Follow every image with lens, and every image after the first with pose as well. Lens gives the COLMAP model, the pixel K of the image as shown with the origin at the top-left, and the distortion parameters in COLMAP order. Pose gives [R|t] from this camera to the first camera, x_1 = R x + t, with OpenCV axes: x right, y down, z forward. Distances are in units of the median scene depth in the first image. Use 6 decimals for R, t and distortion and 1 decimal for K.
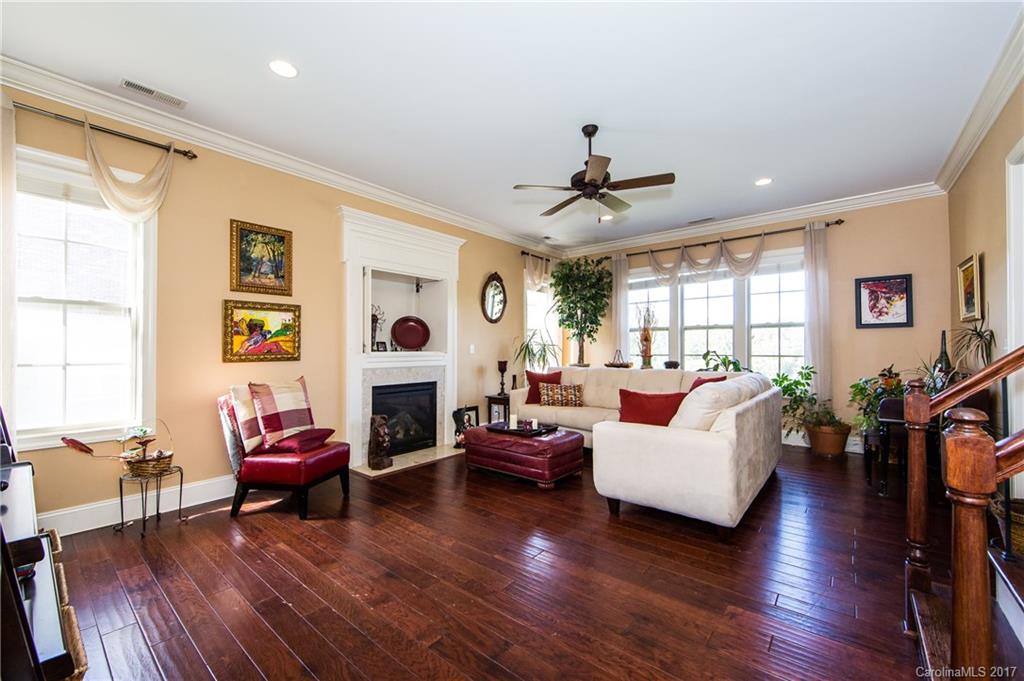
lens RADIAL K [[409.4, 0, 514.8], [0, 409.4, 344.7], [0, 0, 1]] dist [0.011141, -0.001312]
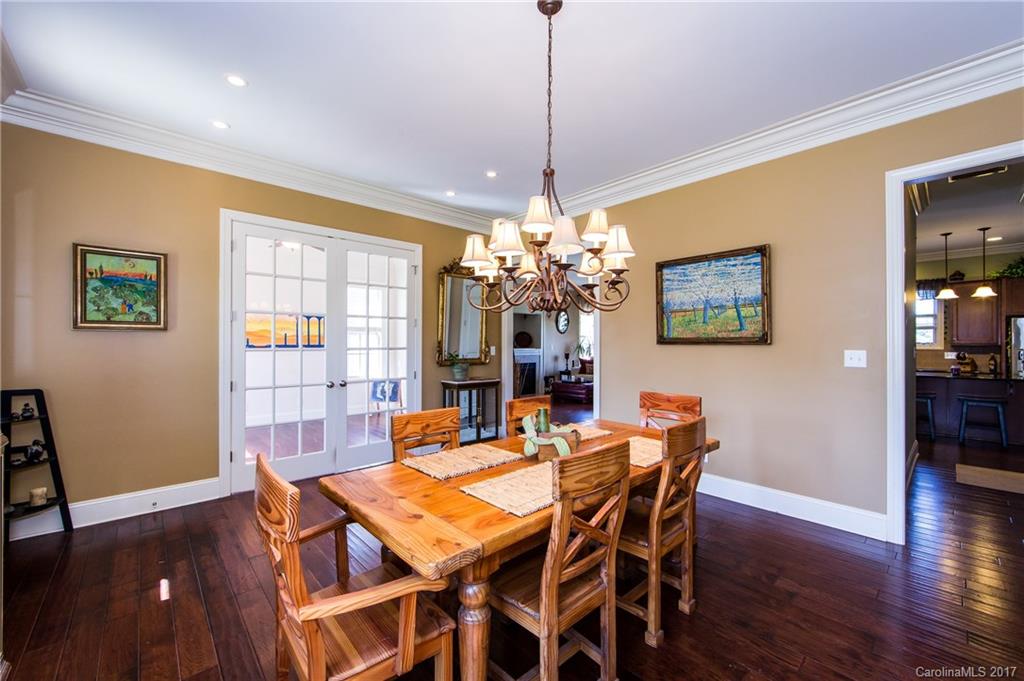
lens RADIAL K [[409.4, 0, 510.1], [0, 409.4, 342.6], [0, 0, 1]] dist [0.011141, -0.001312]
pose [[0.988721, 0.007402, -0.149583, -0.007699], [-0.006133, 0.999941, 0.008948, -0.026587], [0.149640, -0.007930, 0.988709, -0.992012]]
